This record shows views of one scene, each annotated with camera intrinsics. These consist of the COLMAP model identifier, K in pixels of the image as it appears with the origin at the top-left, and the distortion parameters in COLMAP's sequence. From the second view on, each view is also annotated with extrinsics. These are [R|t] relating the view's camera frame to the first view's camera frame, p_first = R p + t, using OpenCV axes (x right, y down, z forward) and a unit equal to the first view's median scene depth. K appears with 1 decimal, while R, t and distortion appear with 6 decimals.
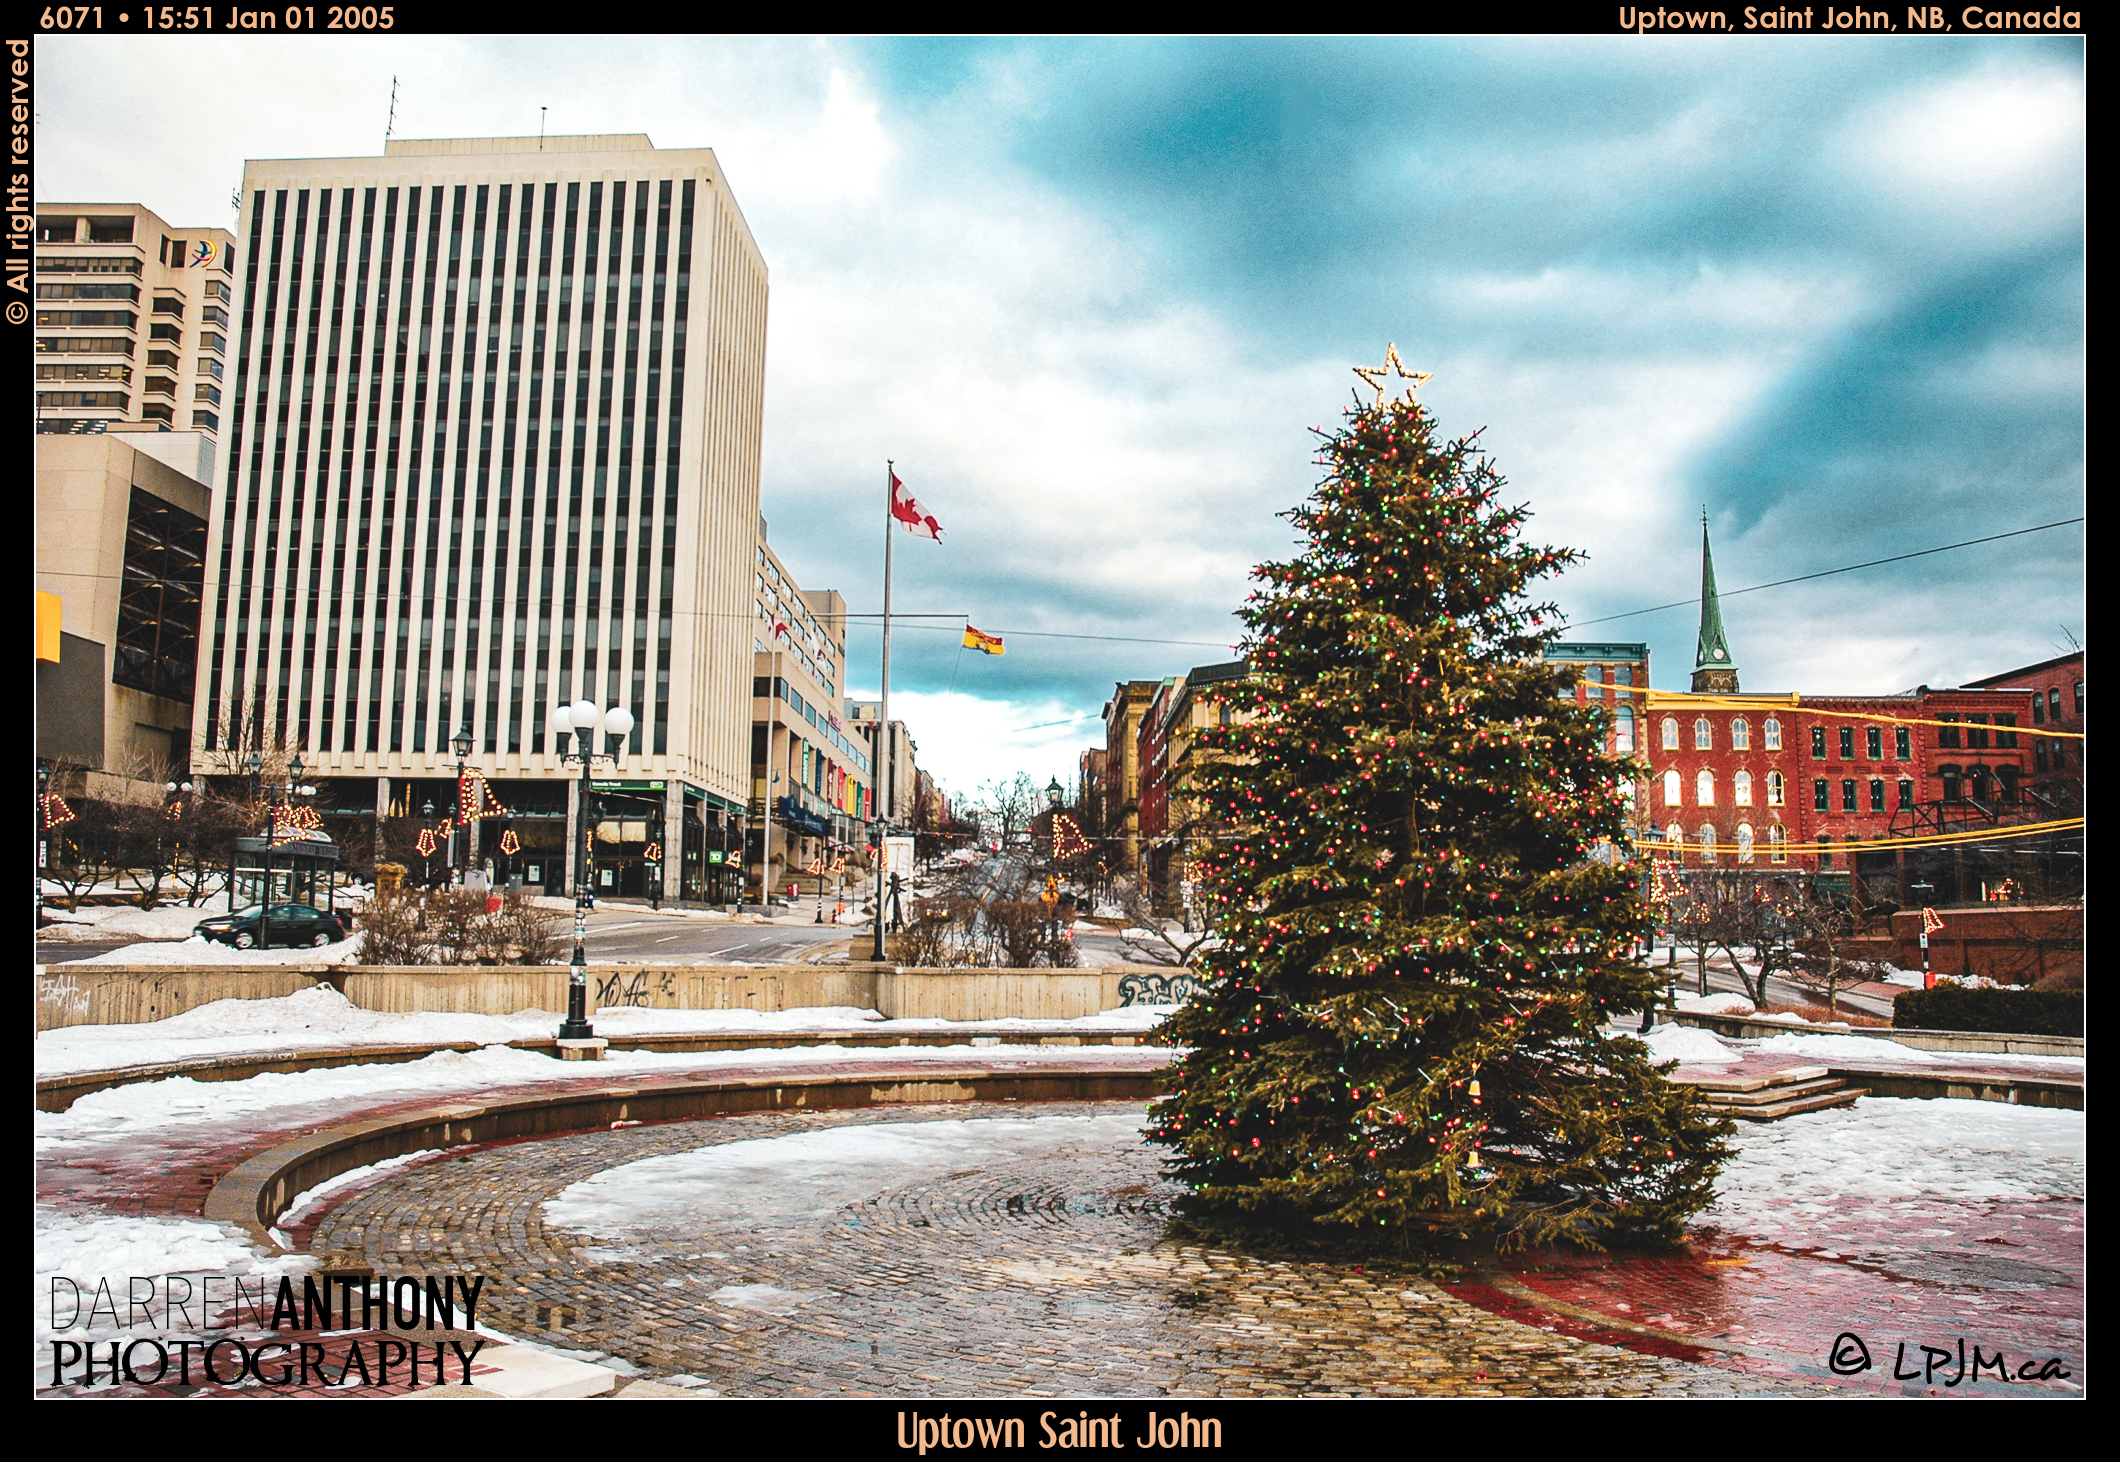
lens RADIAL K [[1712.7, 0, 1060.0], [0, 1712.7, 731.0], [0, 0, 1]] dist [-0.130402, 0.170755]
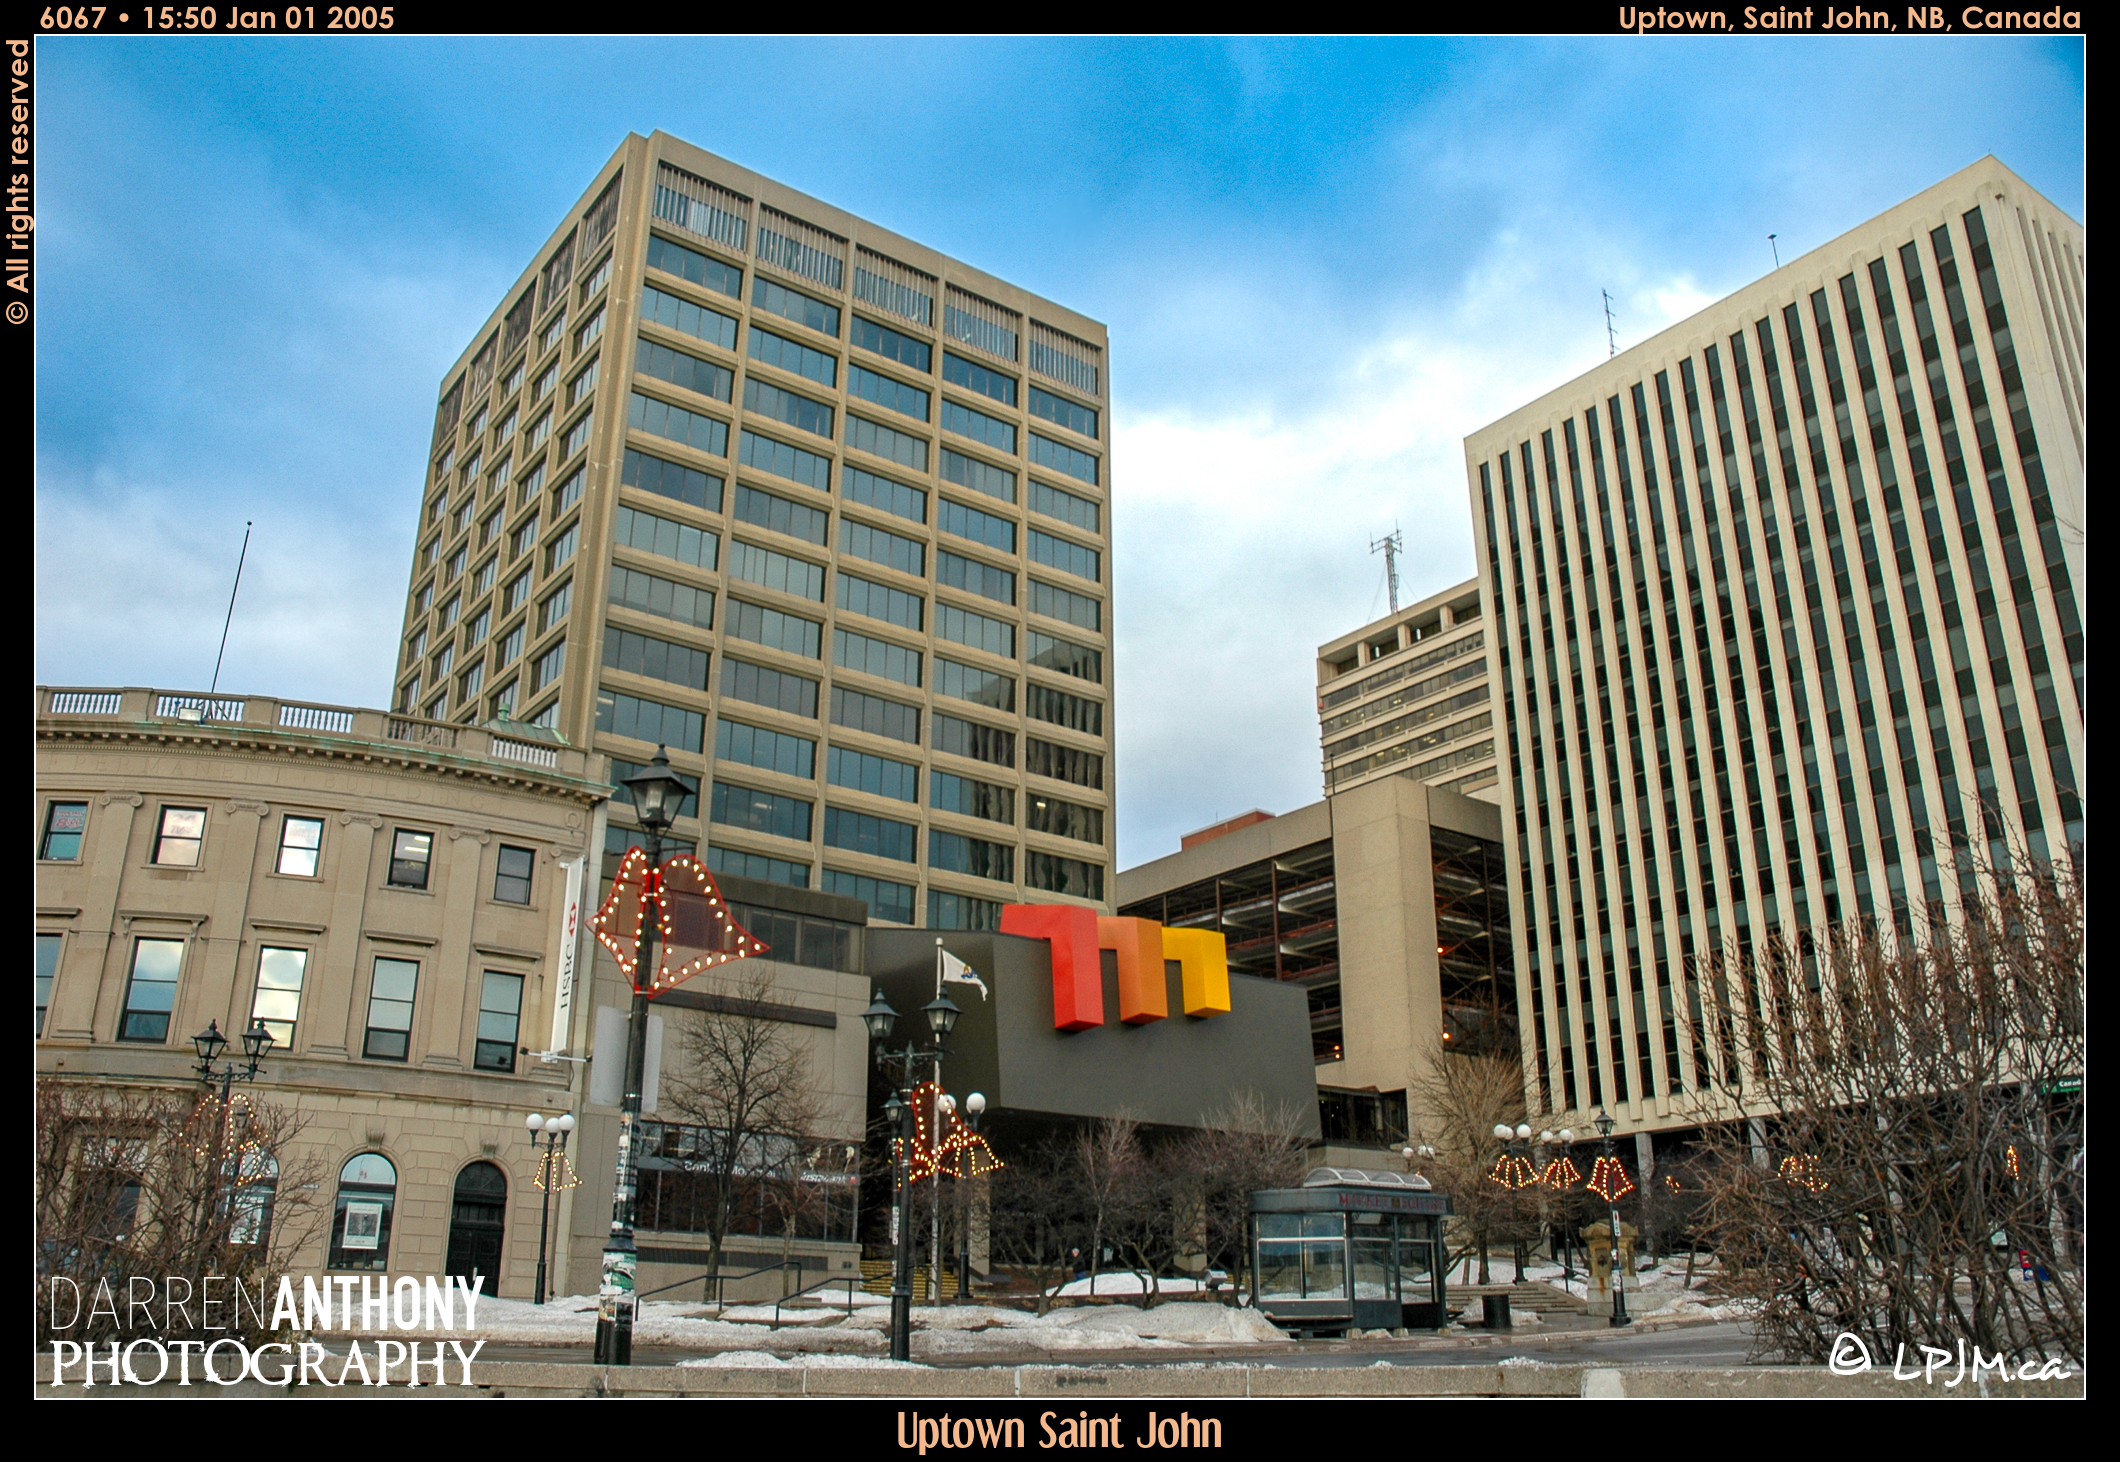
lens RADIAL K [[1712.7, 0, 1060.0], [0, 1712.7, 731.0], [0, 0, 1]] dist [-0.130402, 0.170755]
pose [[0.611313, -0.294587, -0.734517, -0.002145], [0.114400, 0.951282, -0.286312, 0.040009], [0.783076, 0.090998, 0.615232, 0.294324]]
